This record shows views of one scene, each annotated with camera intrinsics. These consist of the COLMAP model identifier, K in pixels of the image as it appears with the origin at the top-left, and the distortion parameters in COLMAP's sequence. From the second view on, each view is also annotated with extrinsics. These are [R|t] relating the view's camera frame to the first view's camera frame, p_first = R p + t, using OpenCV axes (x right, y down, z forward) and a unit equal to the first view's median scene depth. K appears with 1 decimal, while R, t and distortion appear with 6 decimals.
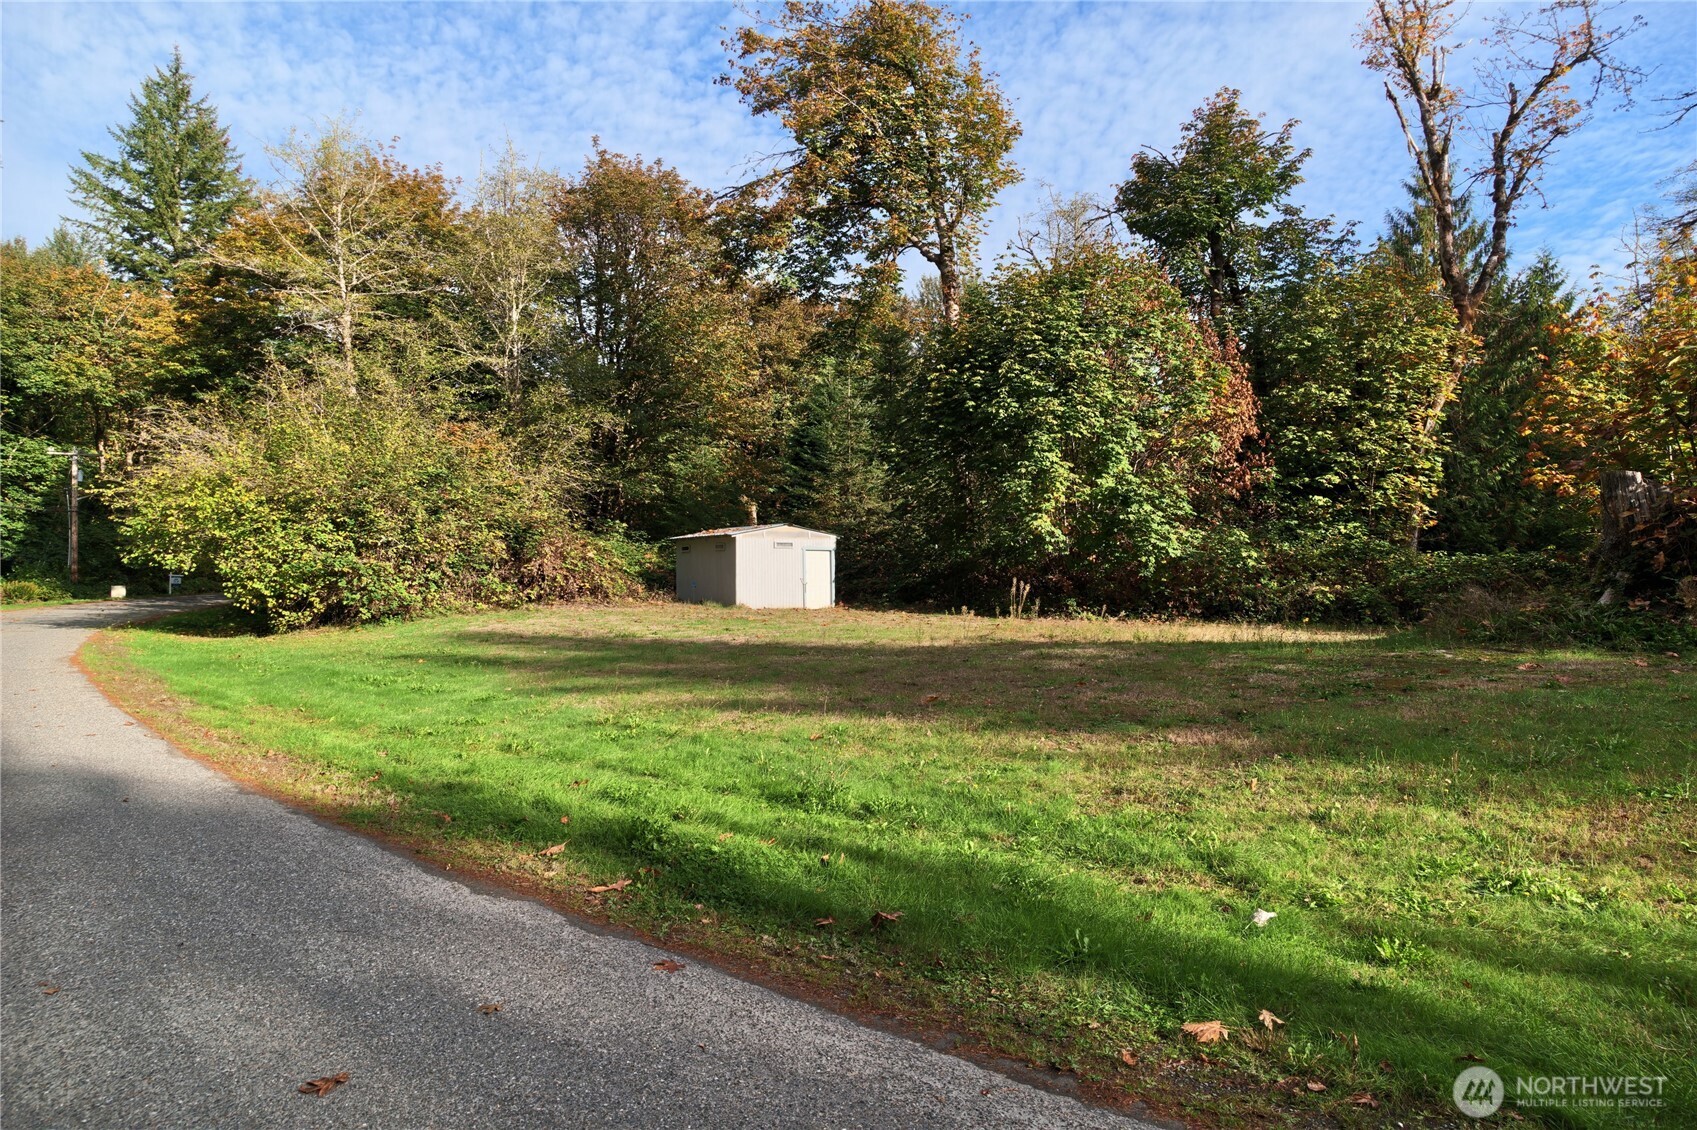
lens RADIAL K [[1059.0, 0, 847.1], [0, 1059.0, 577.0], [0, 0, 1]] dist [-0.019543, 0.007516]
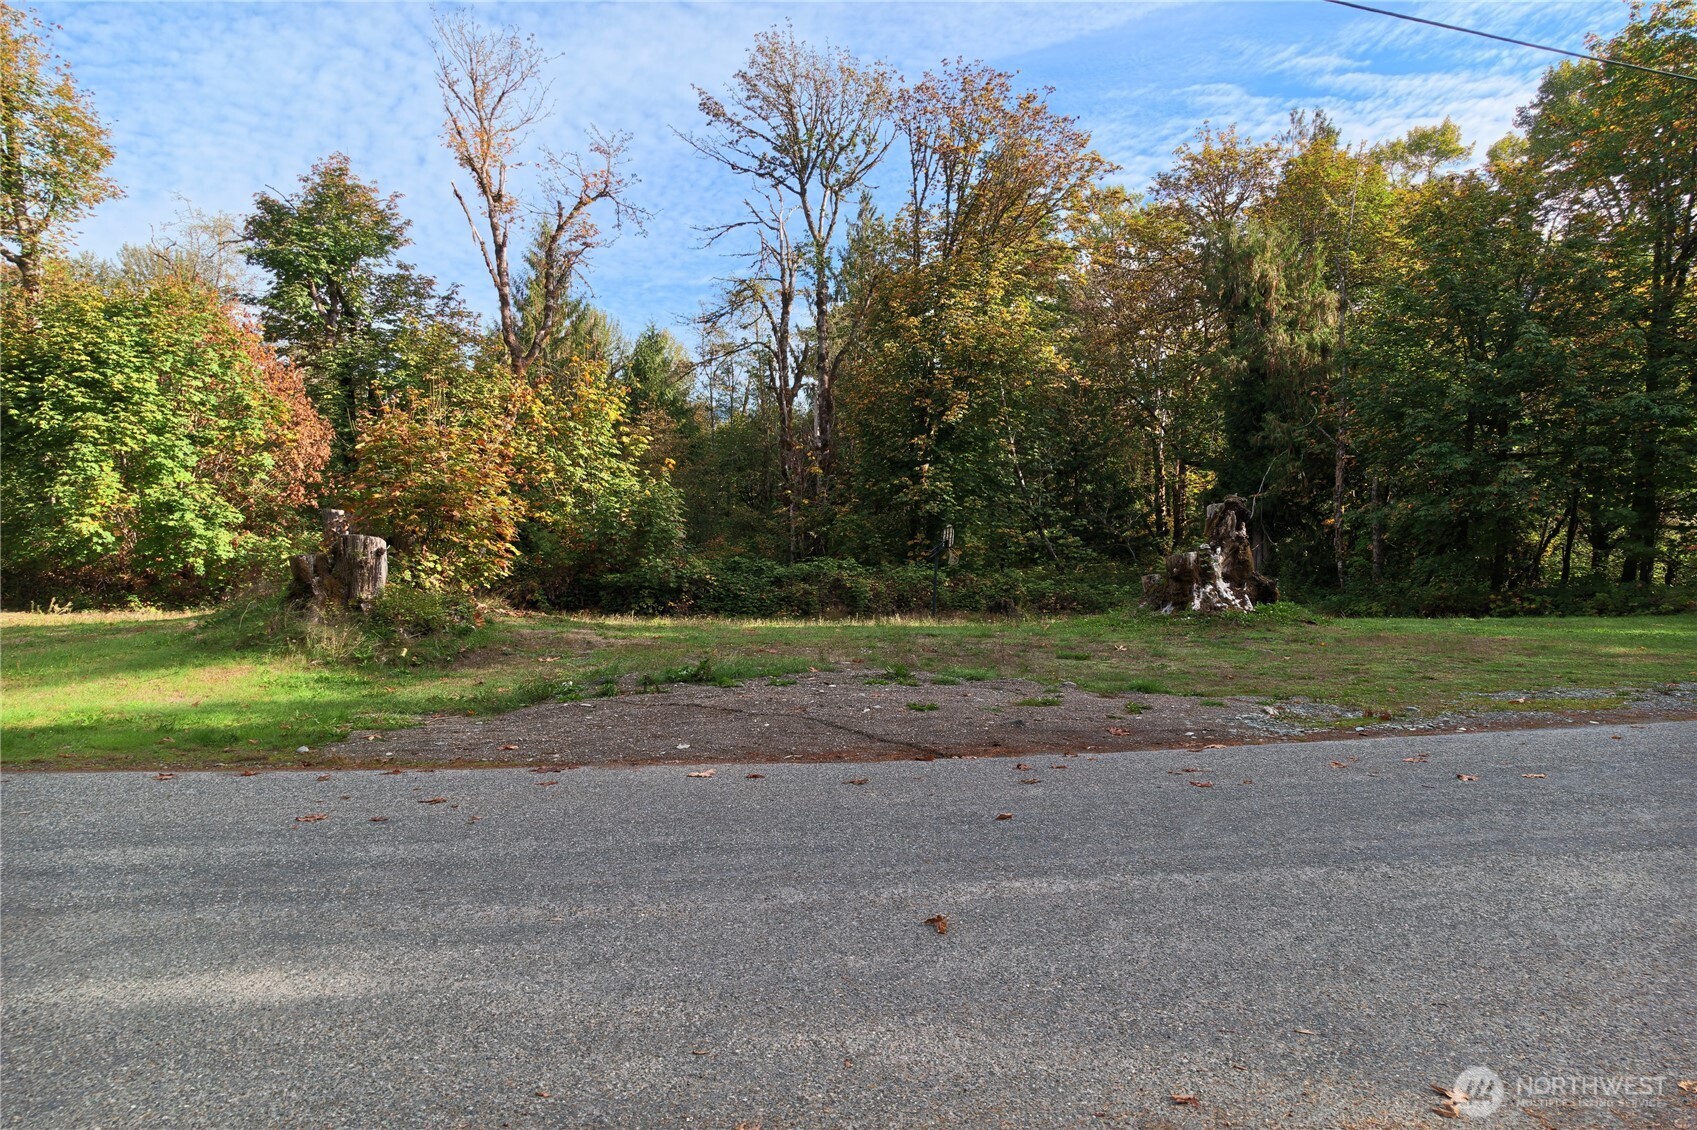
lens RADIAL K [[1059.0, 0, 847.8], [0, 1059.0, 566.4], [0, 0, 1]] dist [-0.019543, 0.007516]
pose [[0.811402, 0.002231, 0.584484, 0.156368], [0.003436, 0.999957, -0.008587, 0.002666], [-0.584479, 0.008976, 0.811359, -0.297039]]
